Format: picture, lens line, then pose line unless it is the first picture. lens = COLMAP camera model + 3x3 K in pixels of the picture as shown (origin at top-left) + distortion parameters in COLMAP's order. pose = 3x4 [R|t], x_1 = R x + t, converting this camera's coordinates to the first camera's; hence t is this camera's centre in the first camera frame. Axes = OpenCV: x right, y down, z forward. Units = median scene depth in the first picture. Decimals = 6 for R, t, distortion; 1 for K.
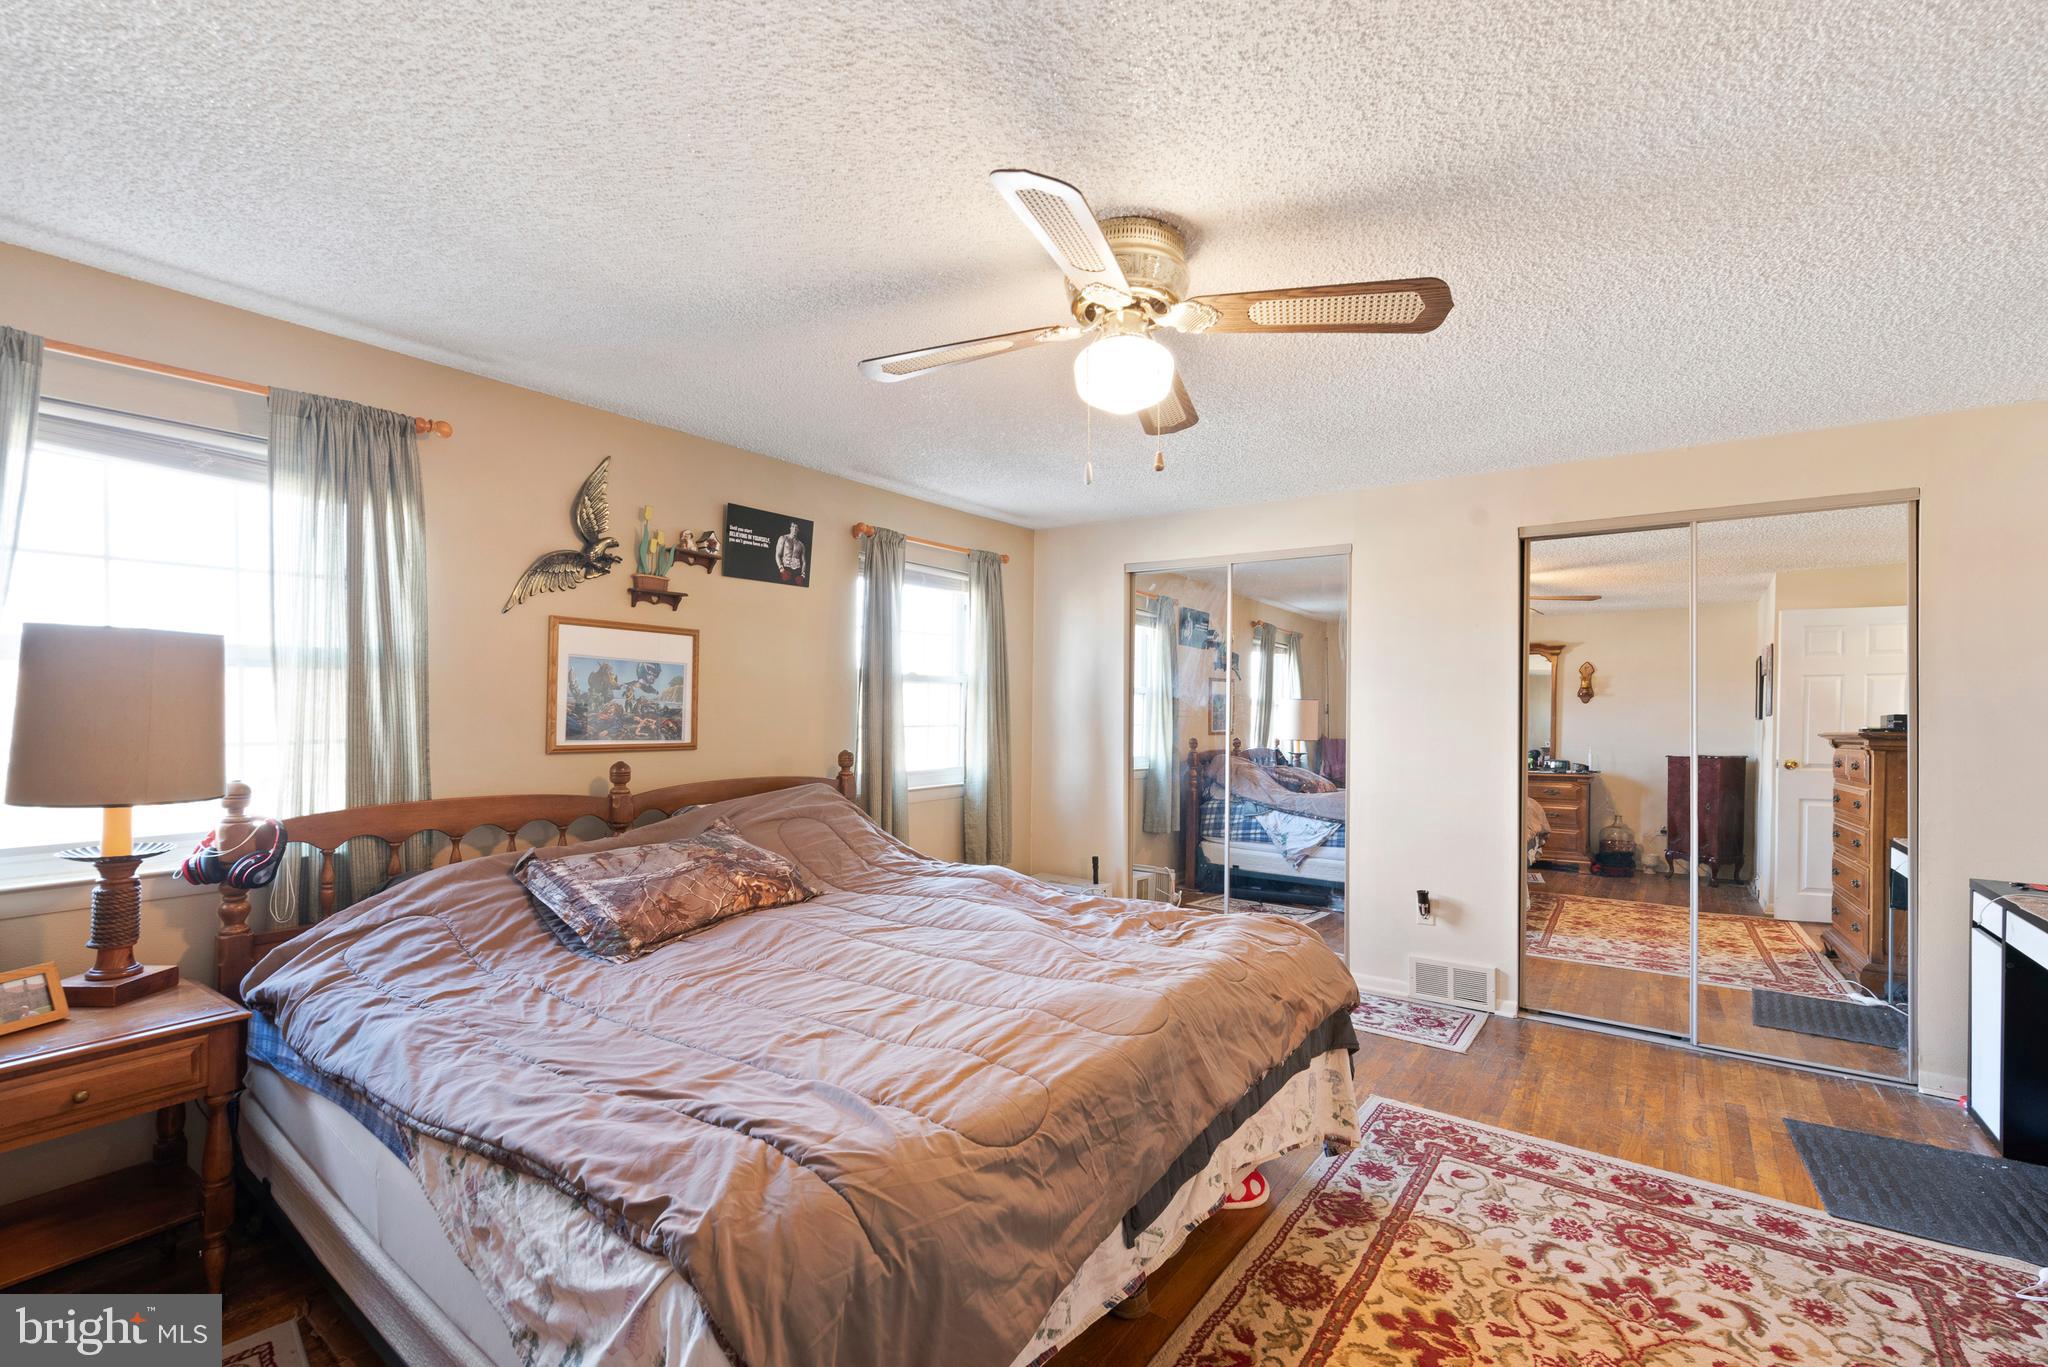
lens RADIAL K [[881.4, 0, 1019.7], [0, 881.4, 707.4], [0, 0, 1]] dist [0.001028, -0.000233]
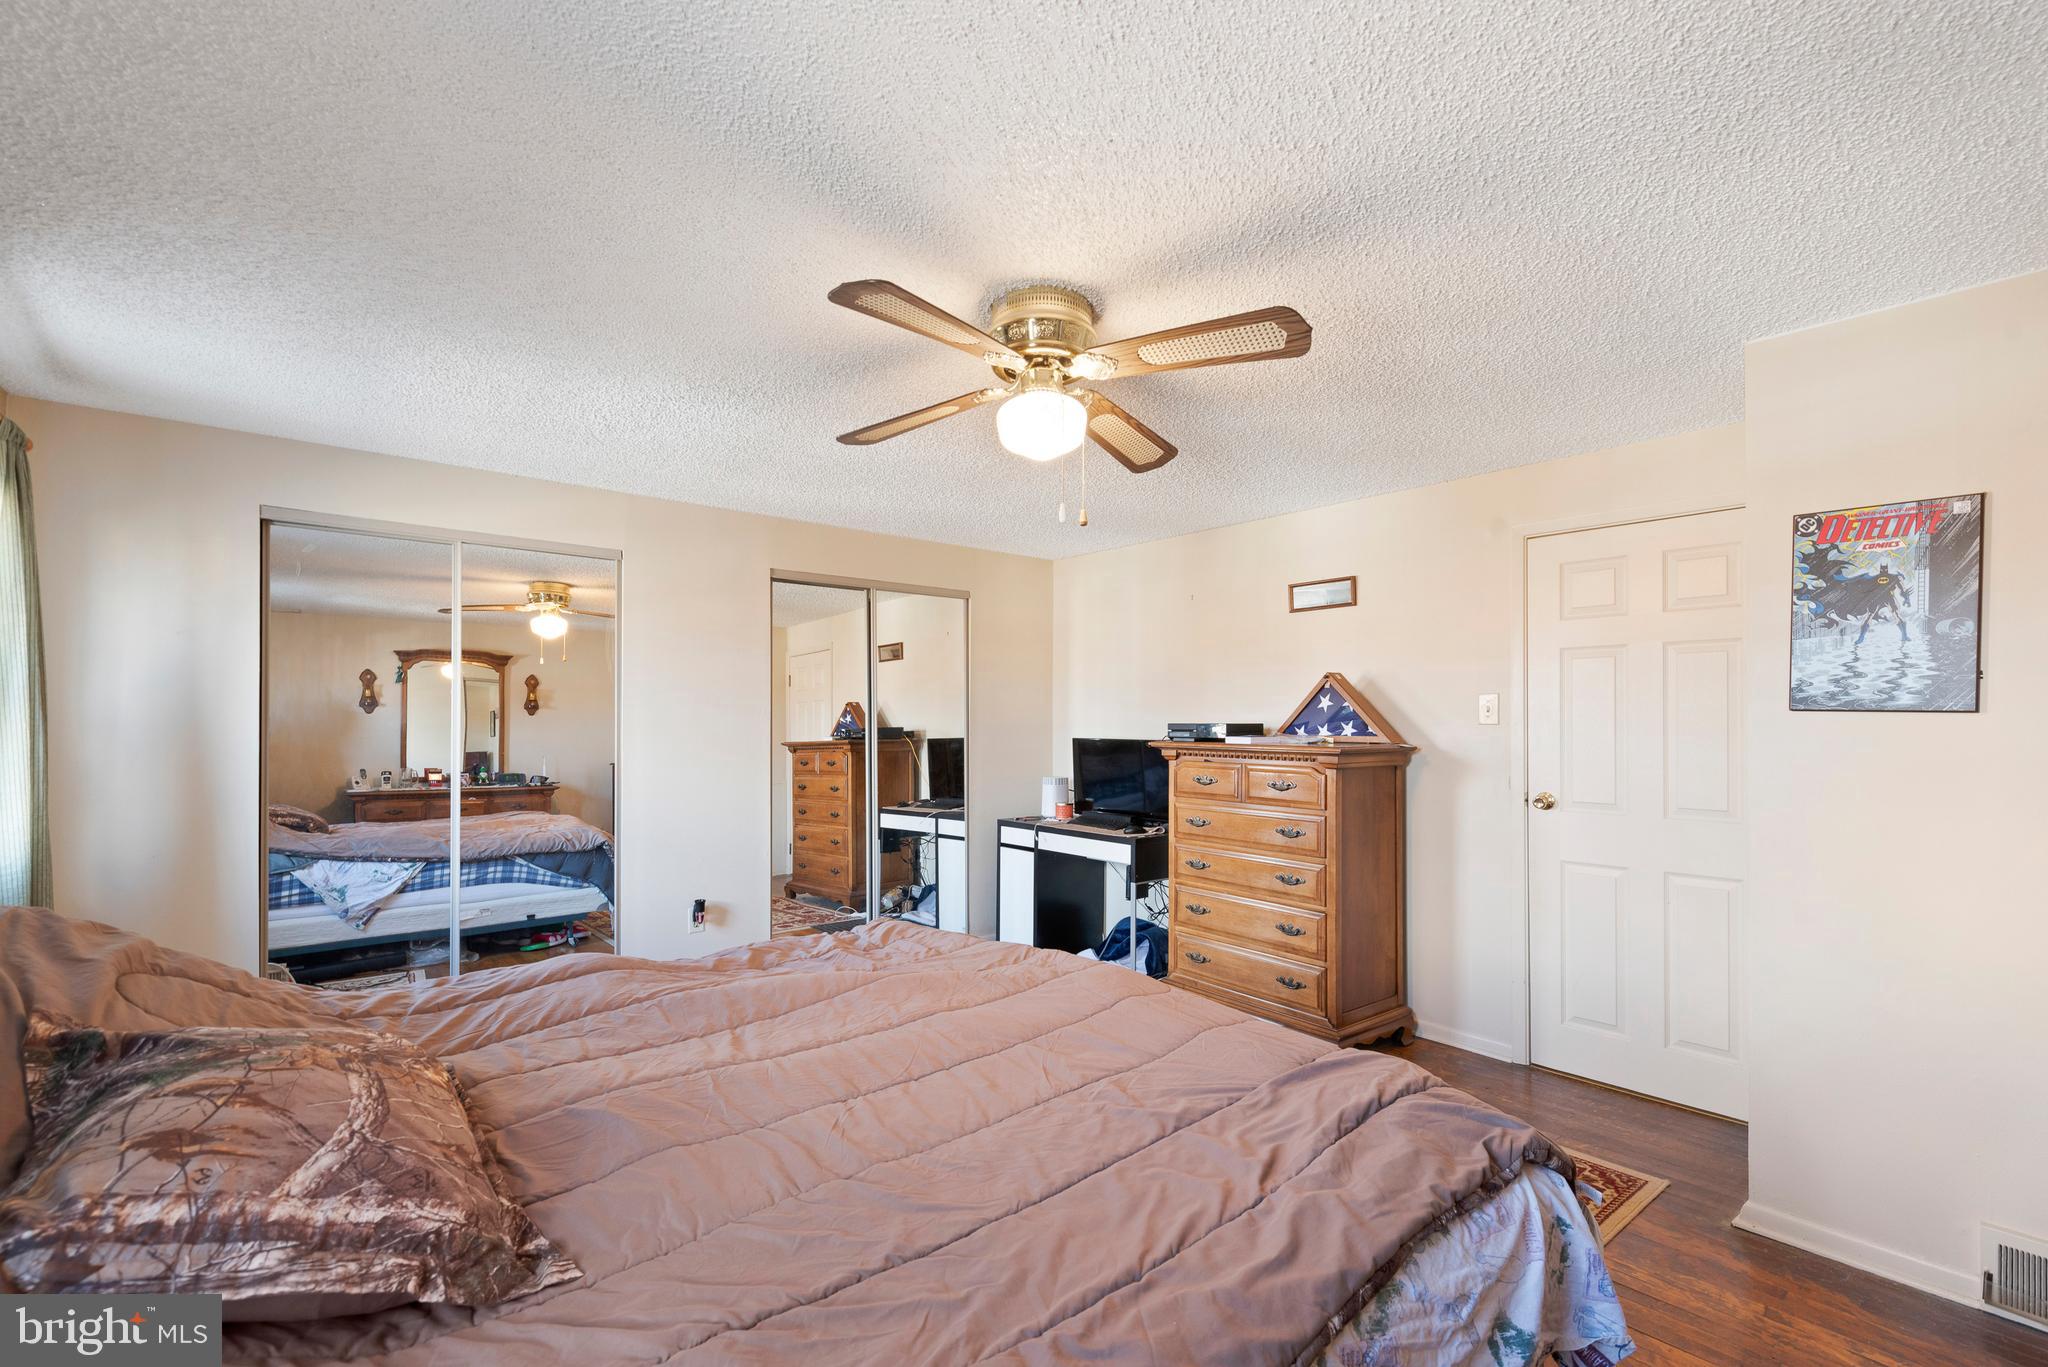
lens RADIAL K [[909.0, 0, 1023.9], [0, 909.0, 750.9], [0, 0, 1]] dist [-0.000141, -0.000095]
pose [[0.265561, -0.036459, 0.963404, -0.522950], [-0.000452, 0.999280, 0.037941, -0.009266], [-0.964094, -0.010511, 0.265353, 0.386431]]
